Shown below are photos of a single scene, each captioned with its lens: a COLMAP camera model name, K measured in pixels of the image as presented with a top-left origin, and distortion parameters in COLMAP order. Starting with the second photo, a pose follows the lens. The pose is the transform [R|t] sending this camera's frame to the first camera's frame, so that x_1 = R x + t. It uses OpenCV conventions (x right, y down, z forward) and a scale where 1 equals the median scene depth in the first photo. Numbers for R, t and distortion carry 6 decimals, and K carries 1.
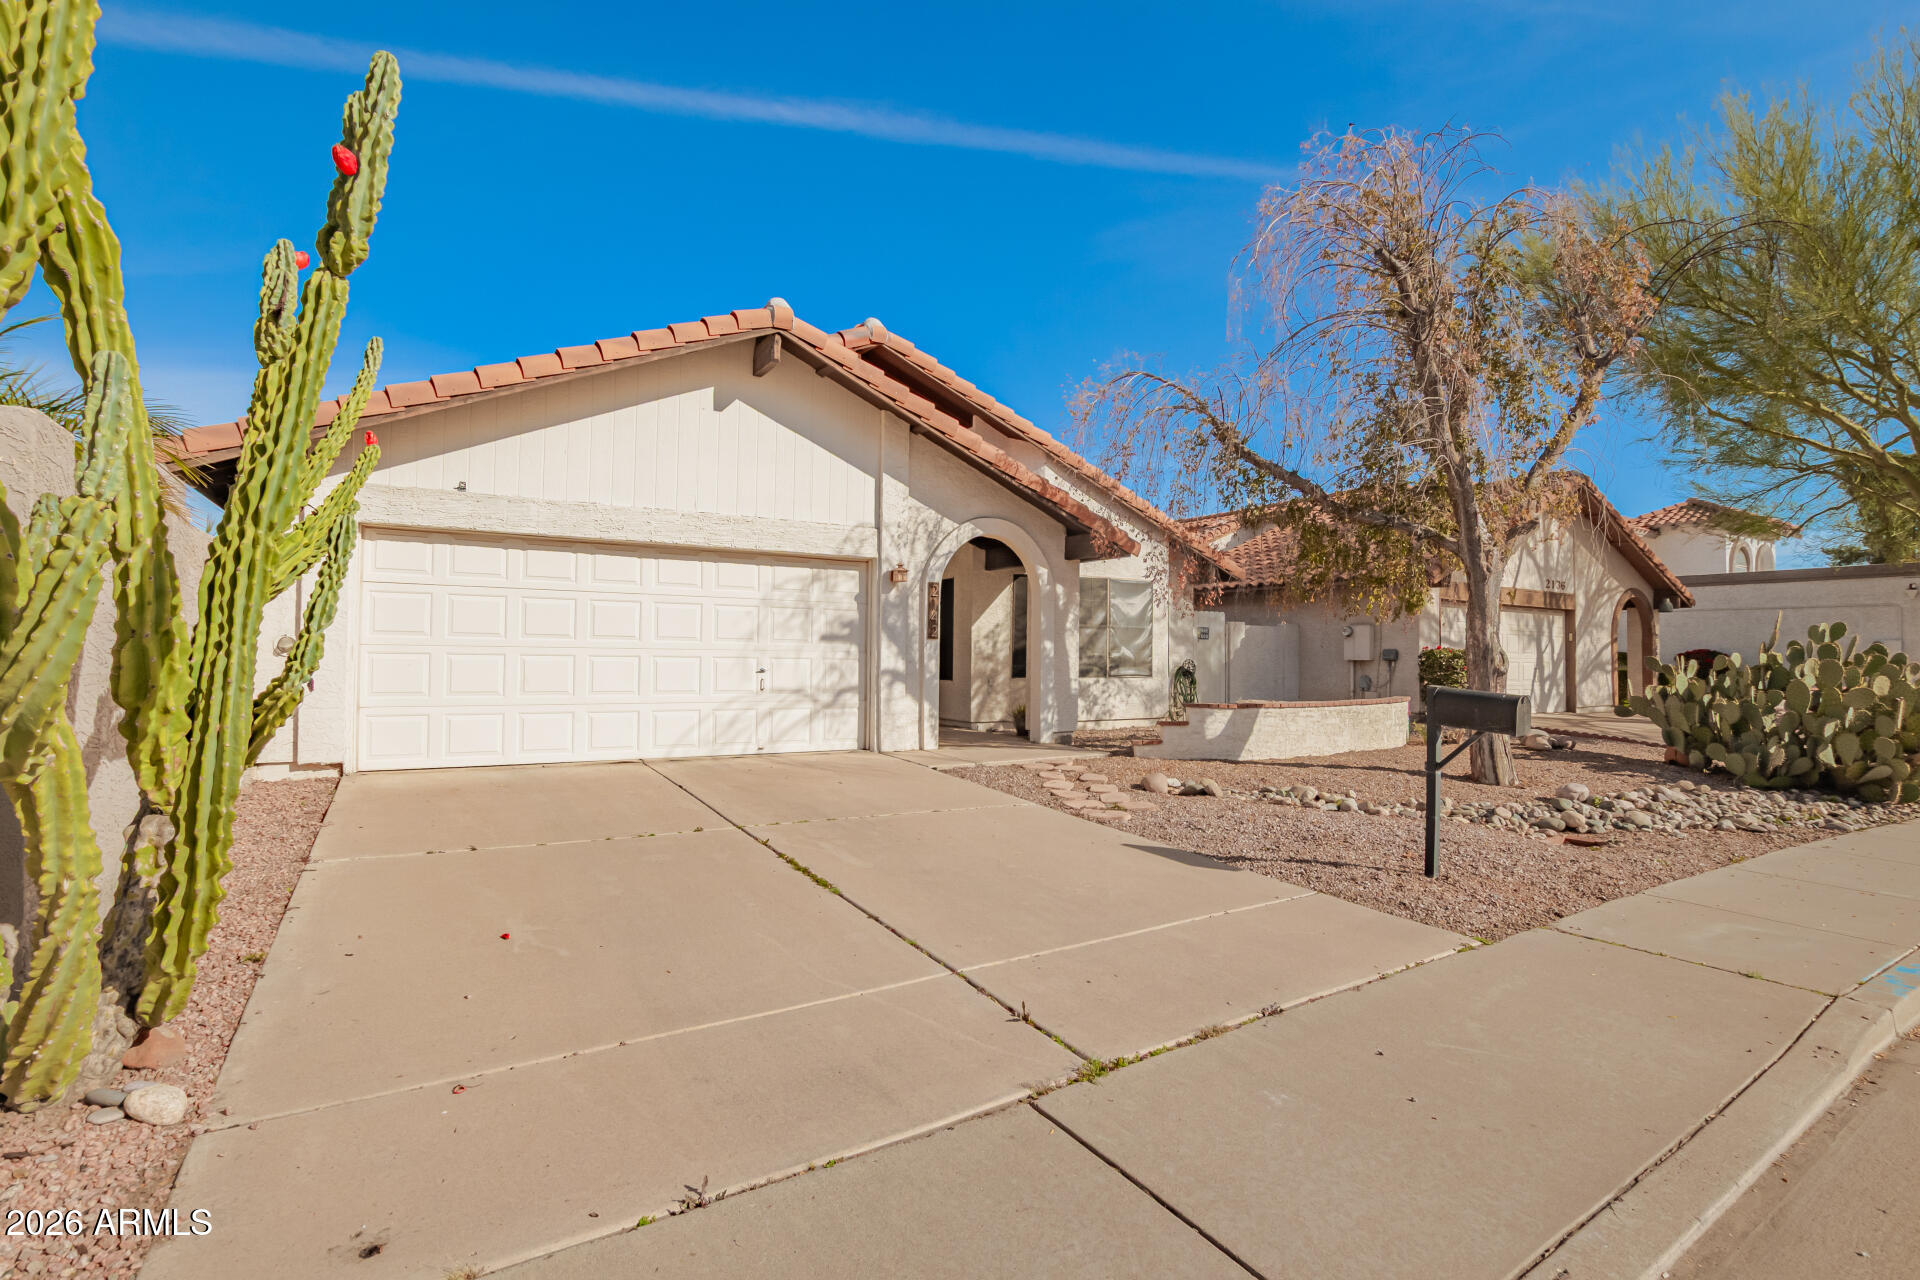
lens RADIAL K [[919.0, 0, 984.4], [0, 919.0, 646.6], [0, 0, 1]] dist [-0.003423, -0.000392]
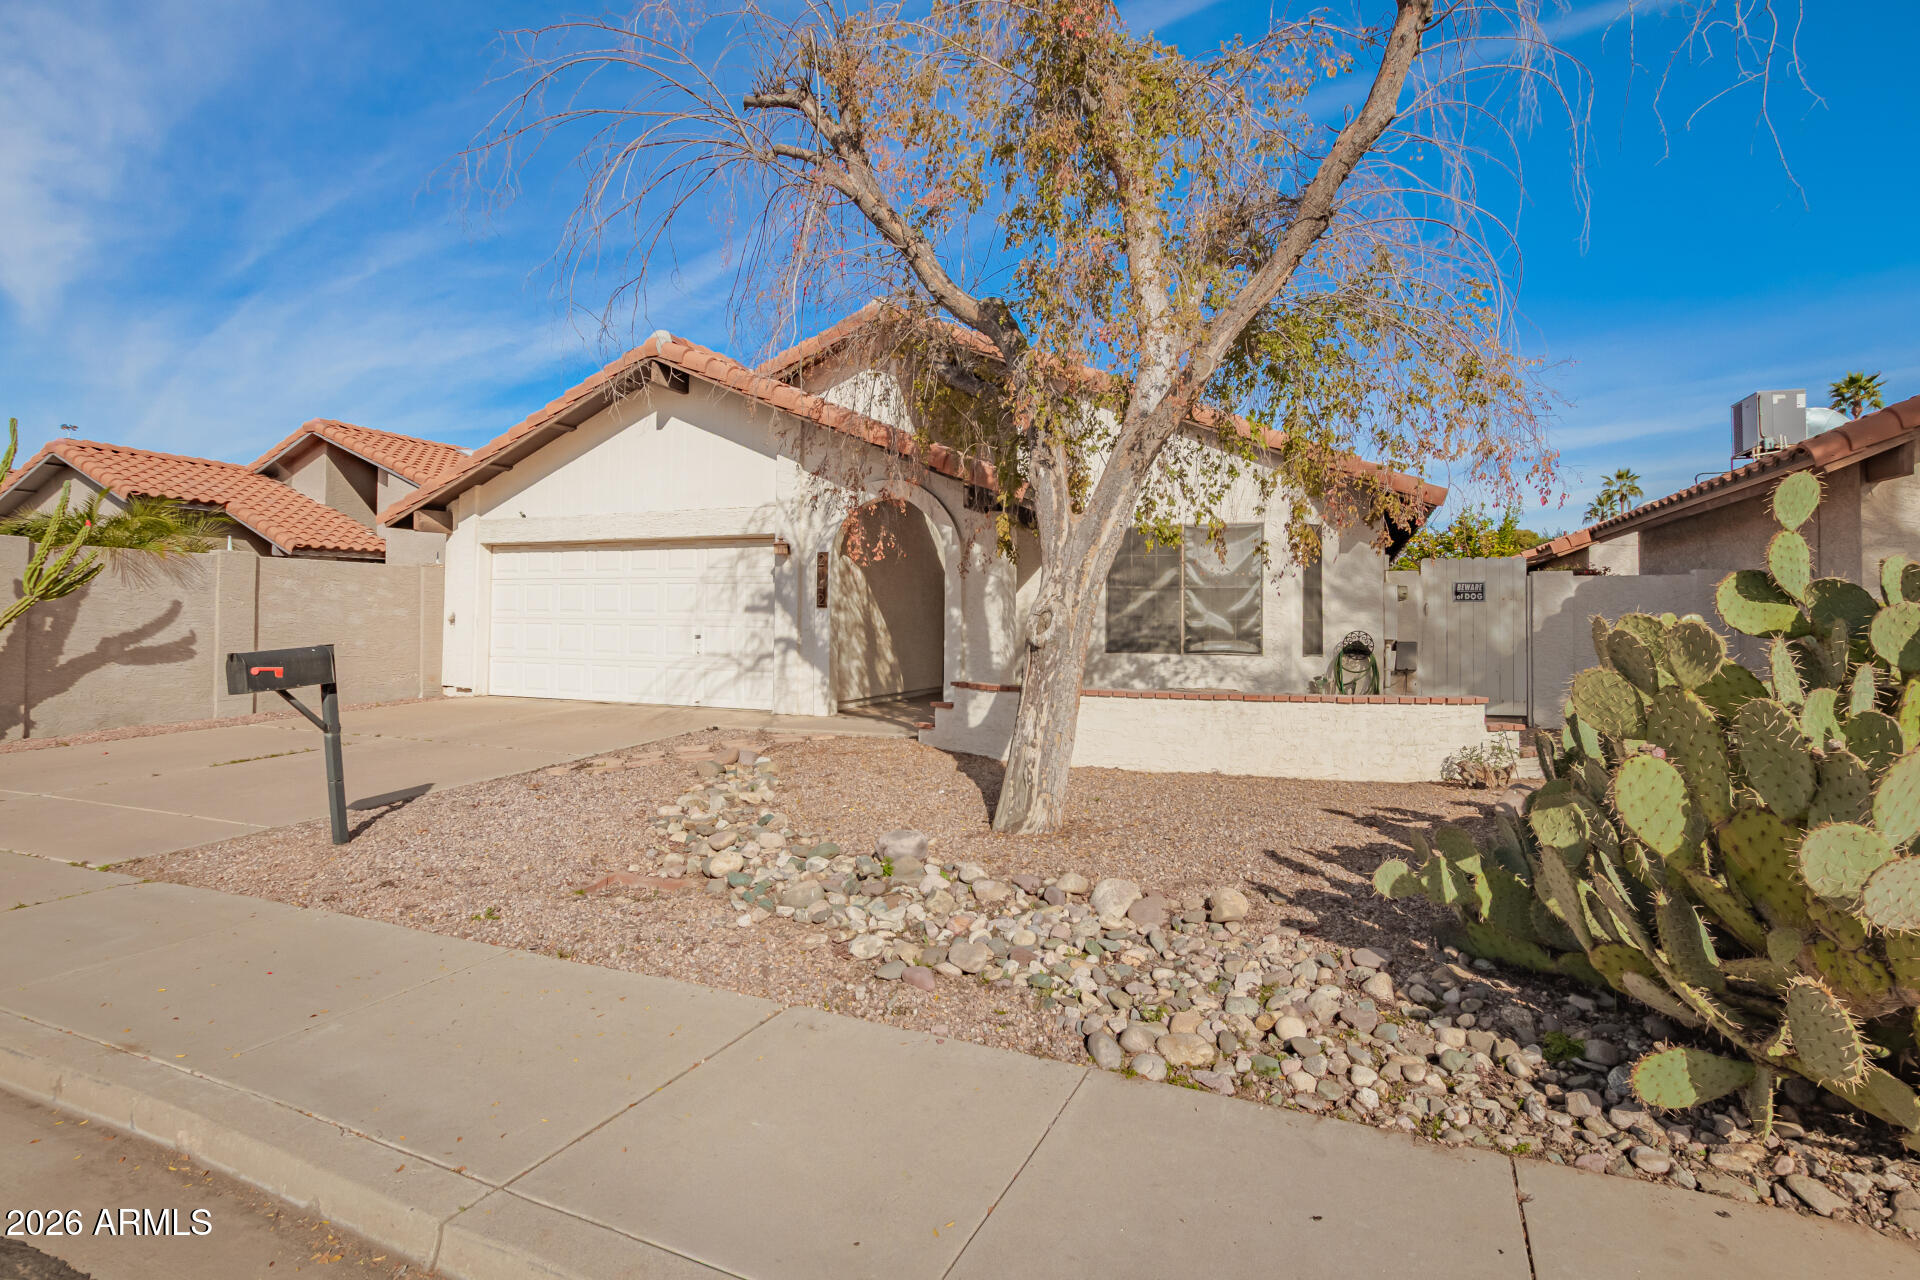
lens RADIAL K [[953.1, 0, 964.8], [0, 953.1, 605.7], [0, 0, 1]] dist [-0.001675, -0.000174]
pose [[0.589927, -0.021165, -0.807179, 0.909727], [0.004471, 0.999727, -0.022946, 0.014244], [0.807444, 0.009928, 0.589861, 0.516102]]
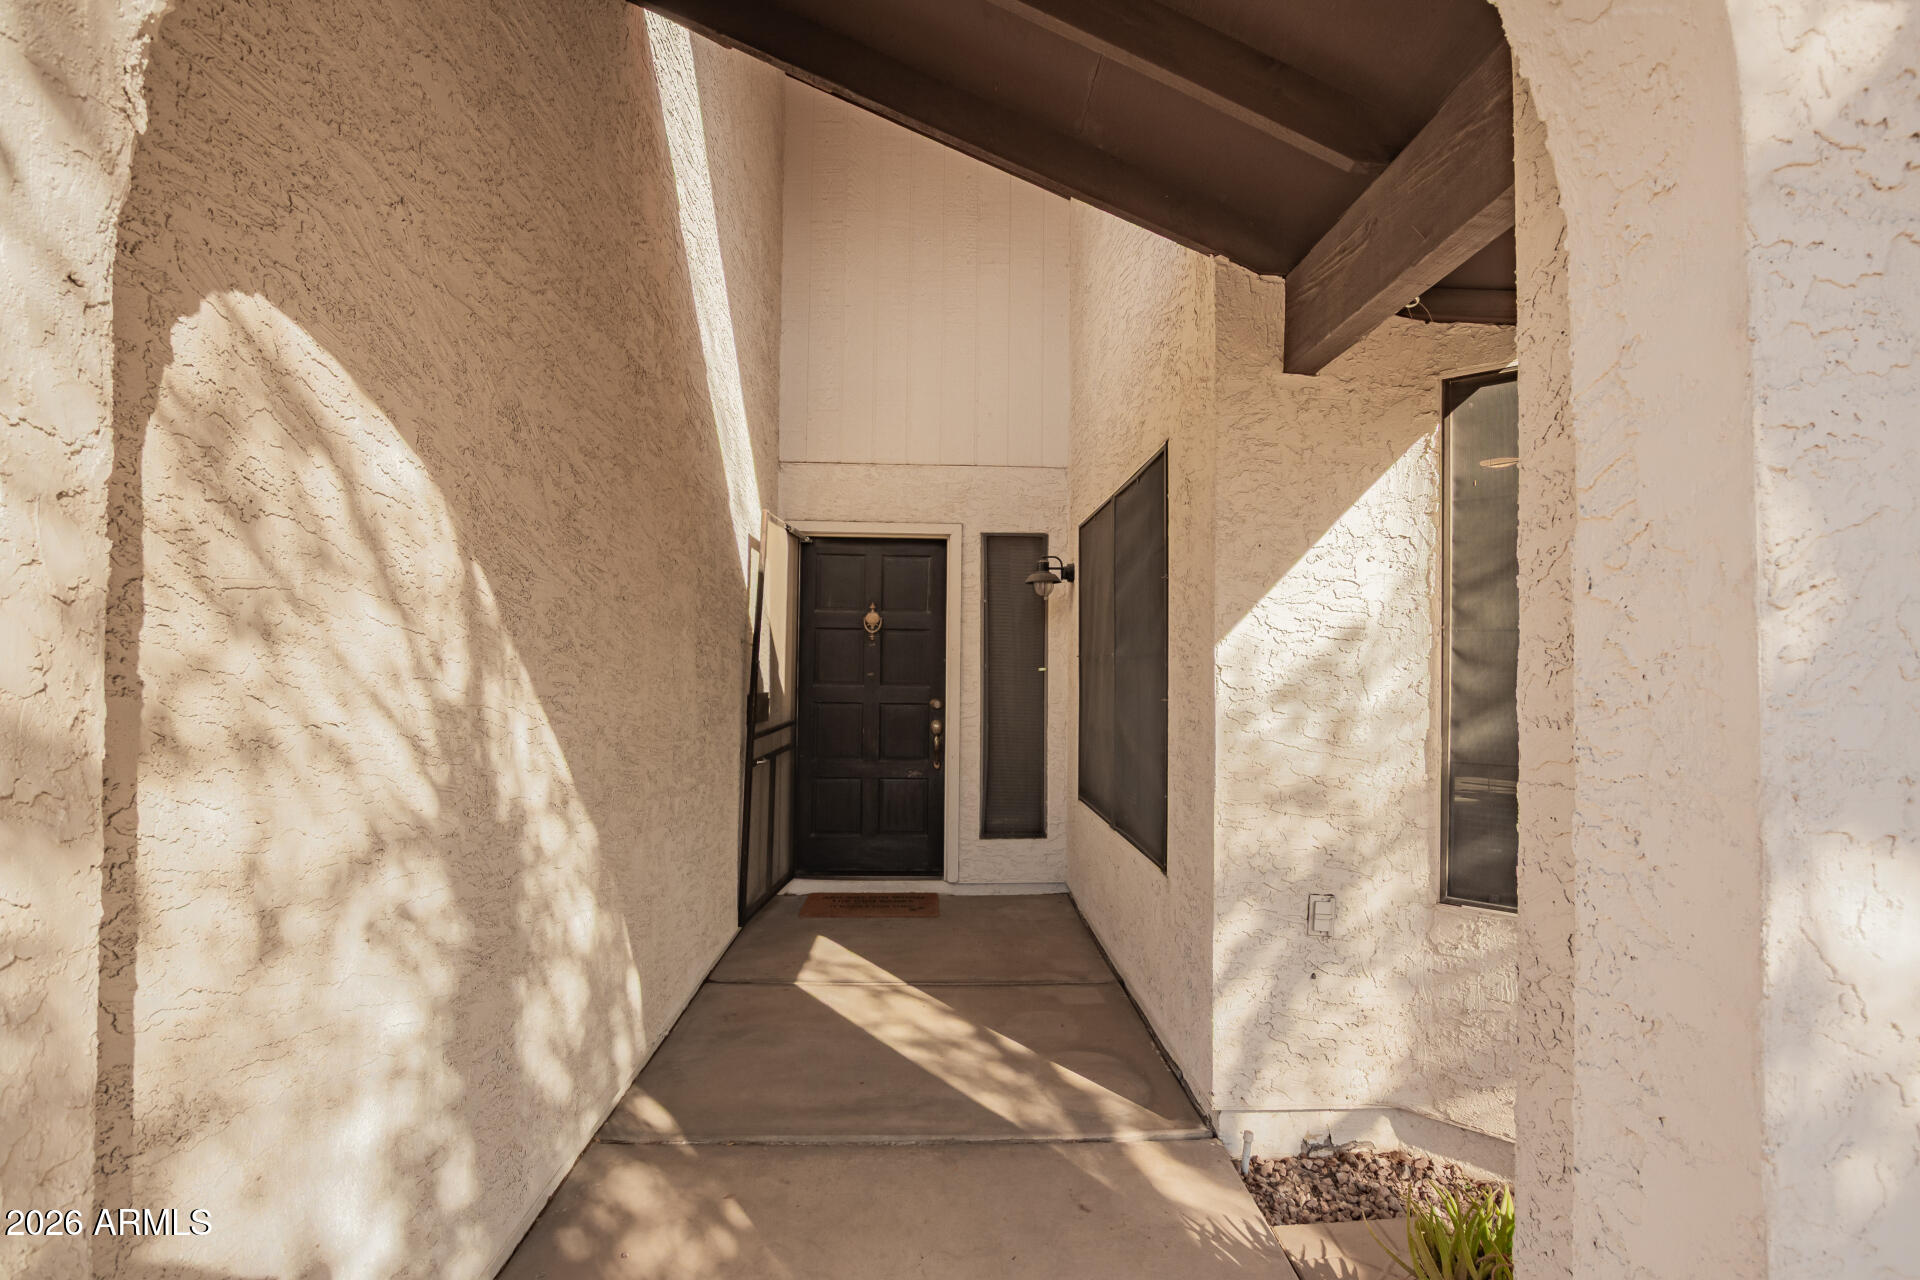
lens RADIAL K [[875.0, 0, 960.0], [0, 875.0, 640.0], [0, 0, 1]] dist [-0.000800, -0.000036]
pose [[0.861574, -0.011448, -0.507504, 0.048521], [-0.004012, 0.999561, -0.029358, -0.021027], [0.507617, 0.027330, 0.861149, 1.020231]]
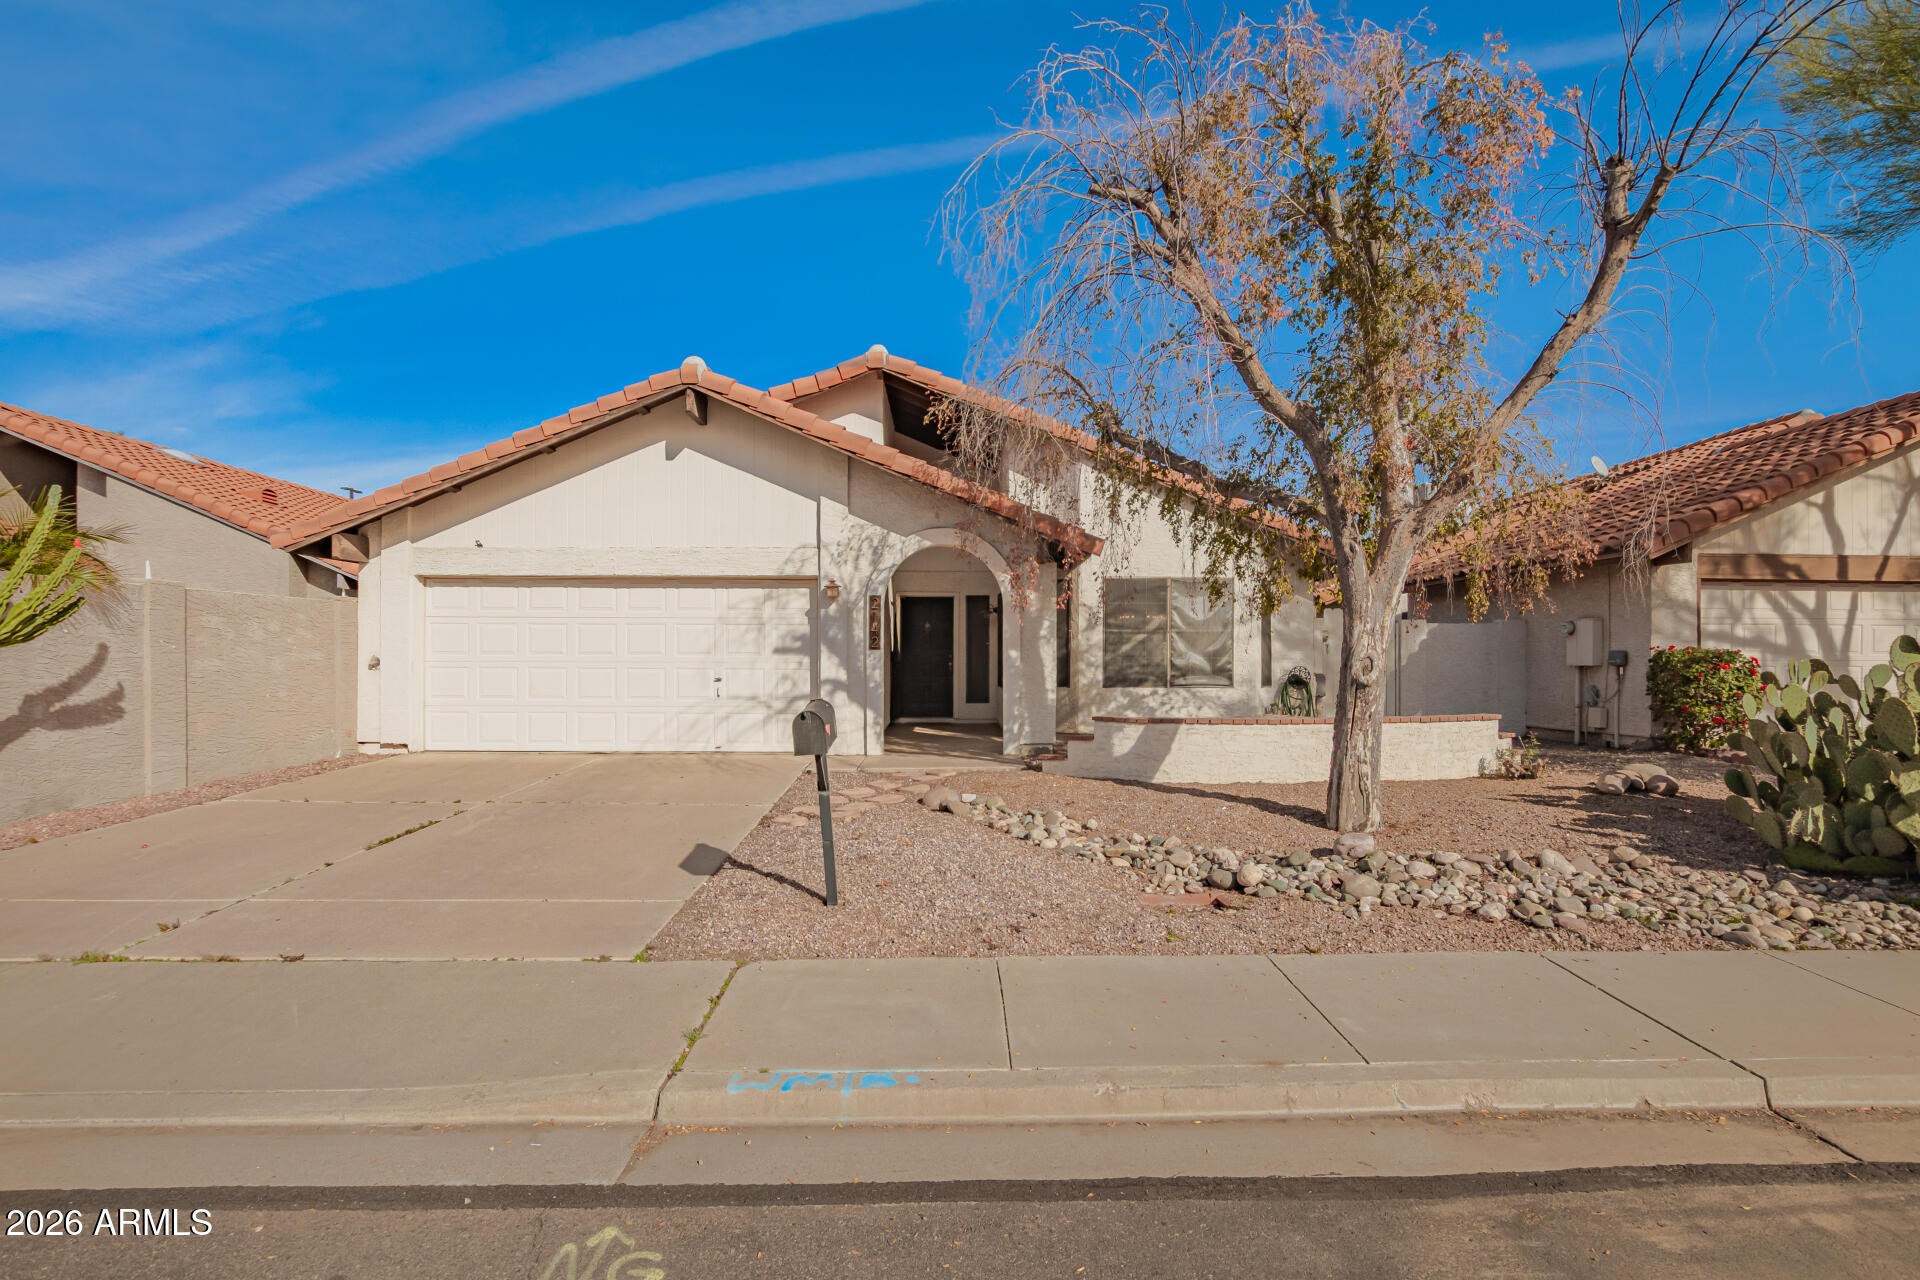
lens RADIAL K [[947.0, 0, 964.5], [0, 947.0, 671.7], [0, 0, 1]] dist [0.000719, 0.000042]
pose [[0.856972, -0.003198, -0.515353, 0.599177], [0.013107, 0.999793, 0.015591, 0.001136], [0.515196, -0.020116, 0.856836, 0.132591]]
